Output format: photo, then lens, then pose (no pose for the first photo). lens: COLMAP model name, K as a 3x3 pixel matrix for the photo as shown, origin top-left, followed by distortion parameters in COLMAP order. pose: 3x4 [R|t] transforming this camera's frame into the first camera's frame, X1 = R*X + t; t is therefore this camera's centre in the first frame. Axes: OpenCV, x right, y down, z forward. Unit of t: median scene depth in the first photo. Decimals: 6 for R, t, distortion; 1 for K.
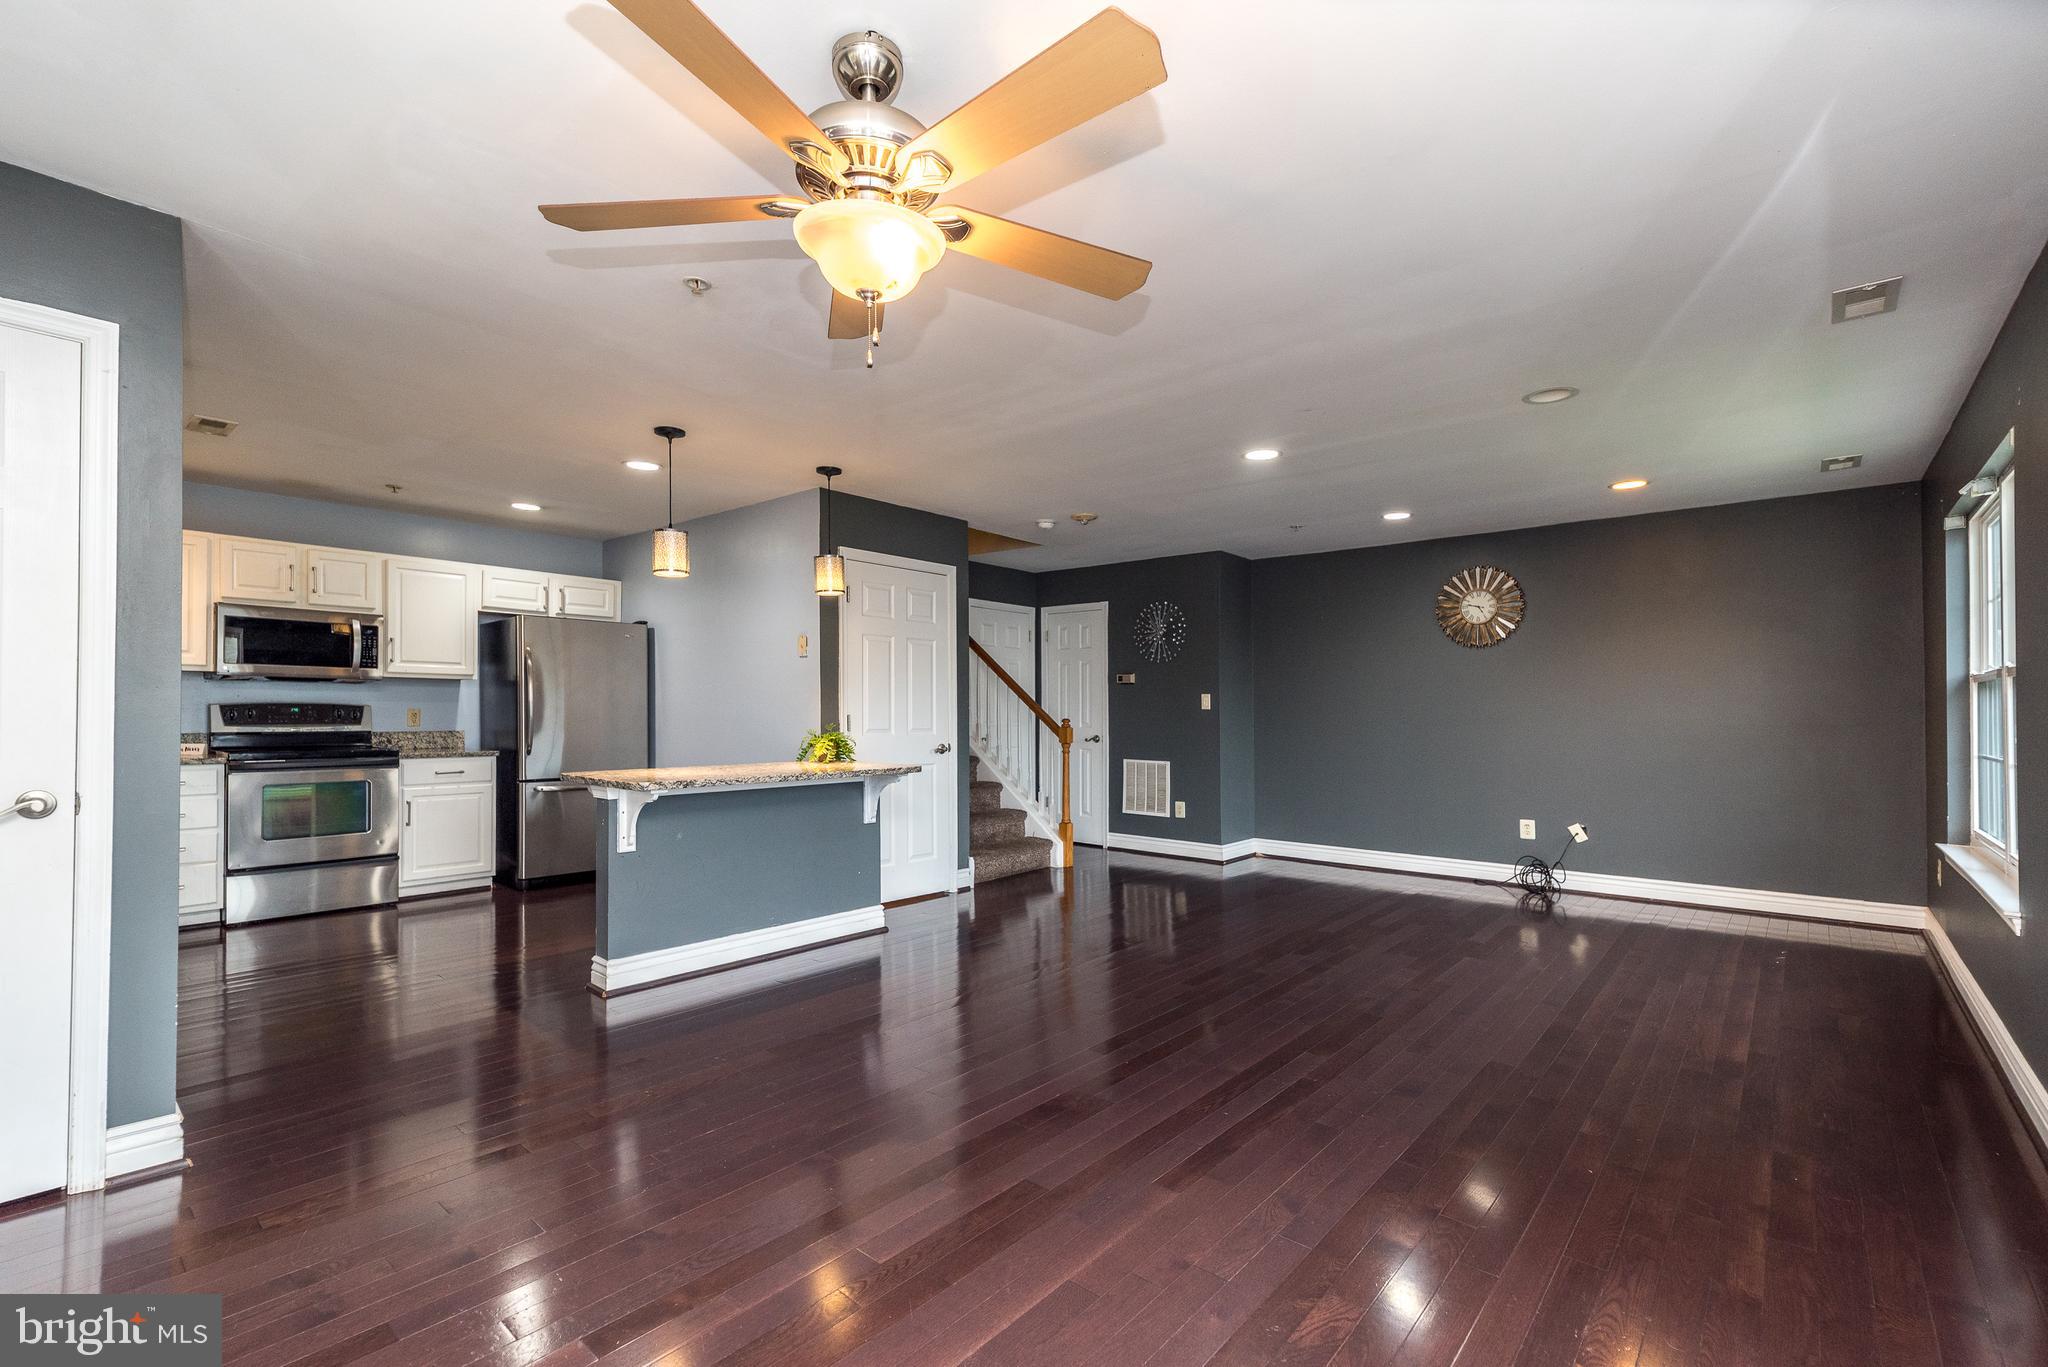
lens RADIAL K [[900.7, 0, 1024.2], [0, 900.7, 719.5], [0, 0, 1]] dist [0.006149, 0.001886]
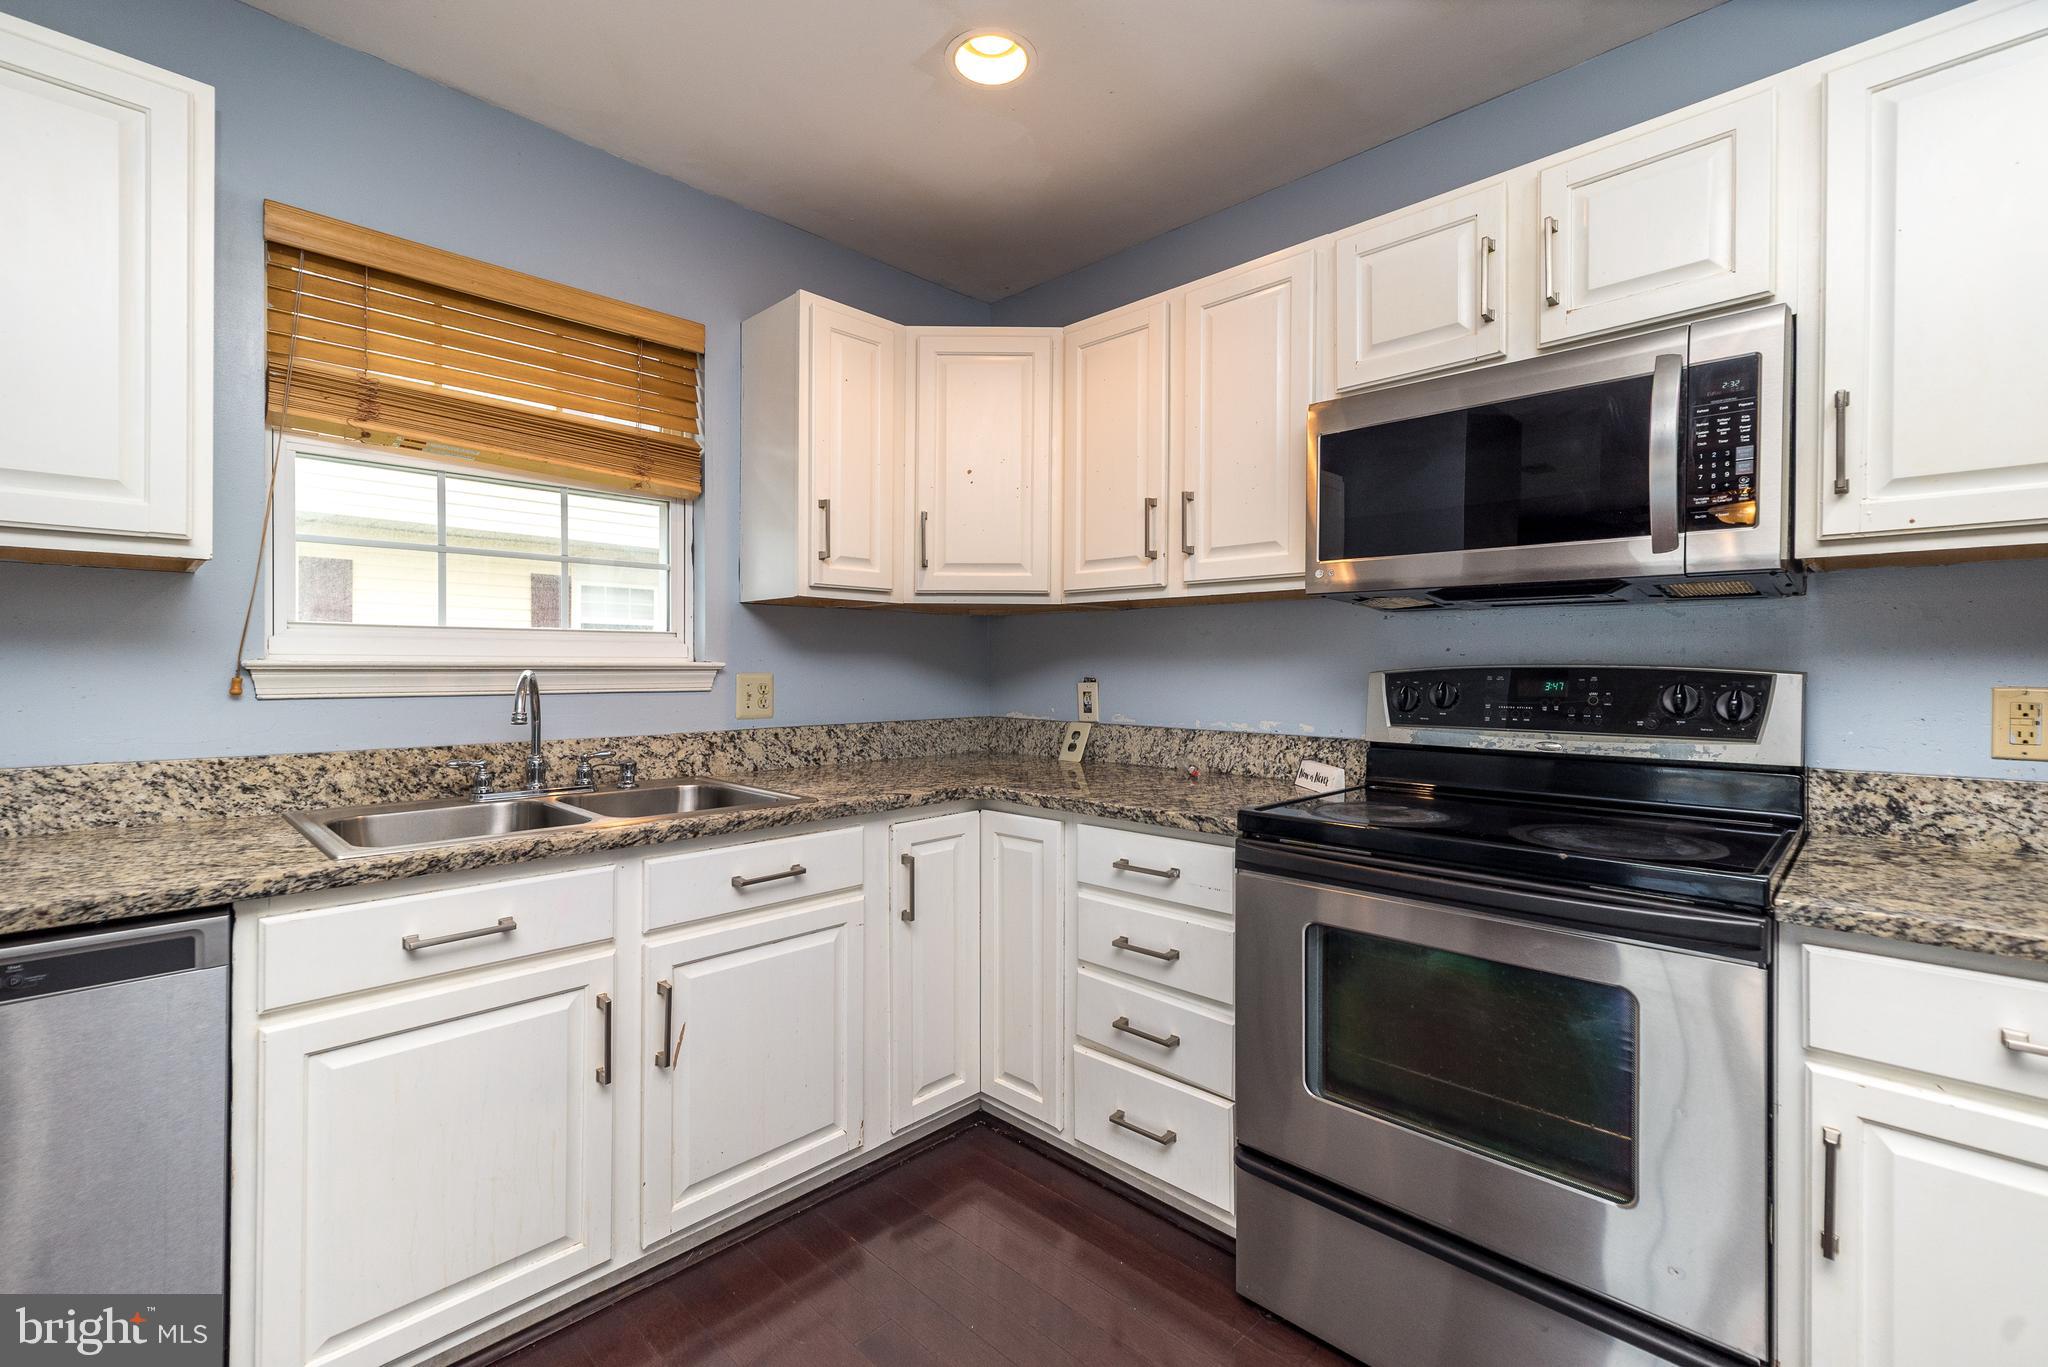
lens RADIAL K [[900.7, 0, 1023.0], [0, 900.7, 662.3], [0, 0, 1]] dist [0.006149, 0.001886]
pose [[-0.062113, -0.012408, -0.997992, -0.447054], [-0.011765, 0.999862, -0.011699, -0.012978], [0.998000, 0.011015, -0.062250, 0.802536]]
